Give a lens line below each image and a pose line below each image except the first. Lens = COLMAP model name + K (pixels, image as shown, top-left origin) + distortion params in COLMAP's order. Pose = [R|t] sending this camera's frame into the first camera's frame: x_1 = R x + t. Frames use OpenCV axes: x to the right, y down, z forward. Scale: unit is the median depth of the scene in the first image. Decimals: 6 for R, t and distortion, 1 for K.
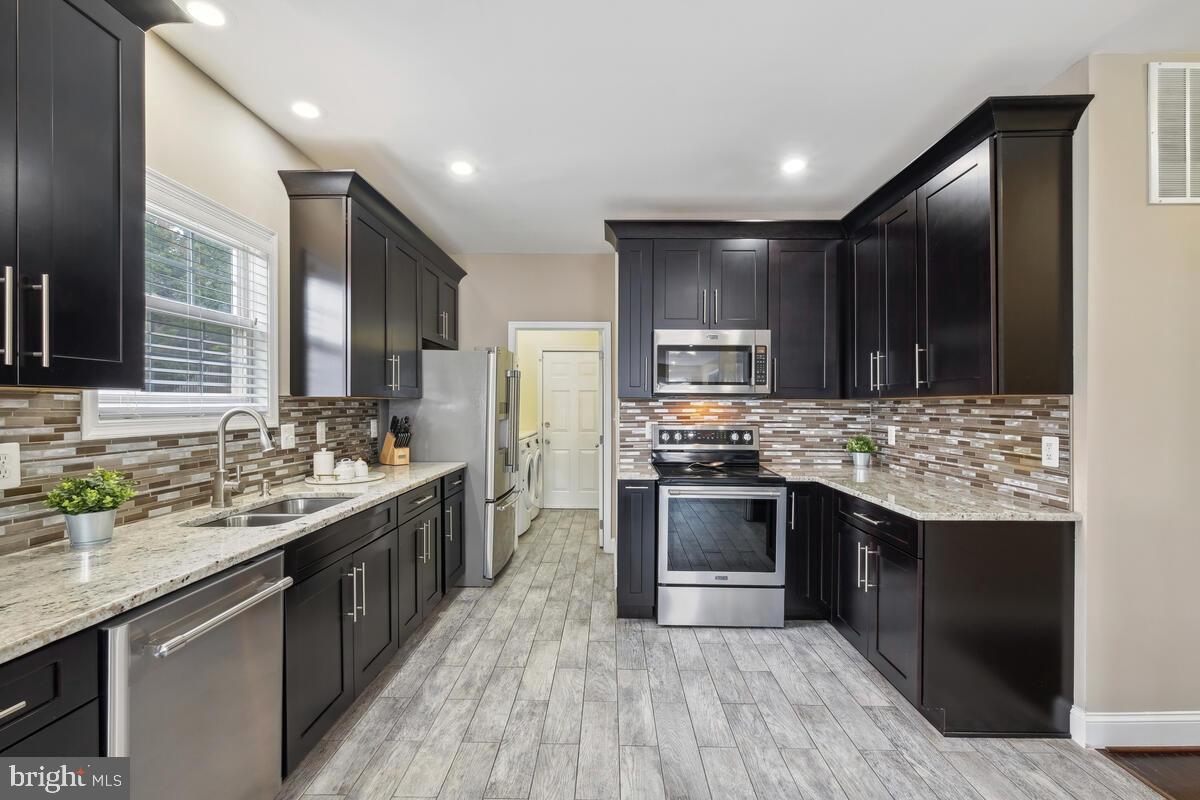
lens RADIAL K [[530.2, 0, 599.6], [0, 530.2, 405.4], [0, 0, 1]] dist [-0.000735, -0.000362]
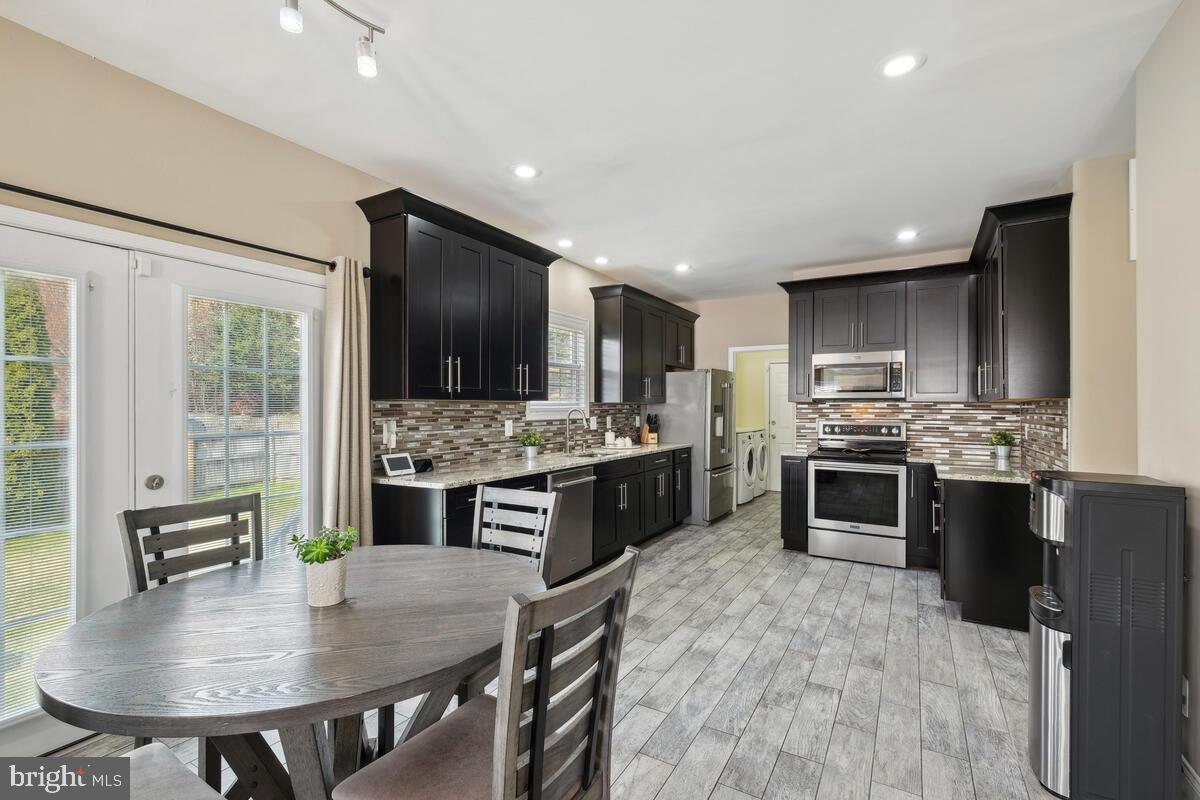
lens RADIAL K [[530.2, 0, 596.3], [0, 530.2, 405.6], [0, 0, 1]] dist [-0.000735, -0.000362]
pose [[0.868081, -0.003180, -0.496412, 0.375439], [0.000759, 0.999987, -0.005078, 0.003993], [0.496421, 0.004032, 0.868072, -0.664362]]
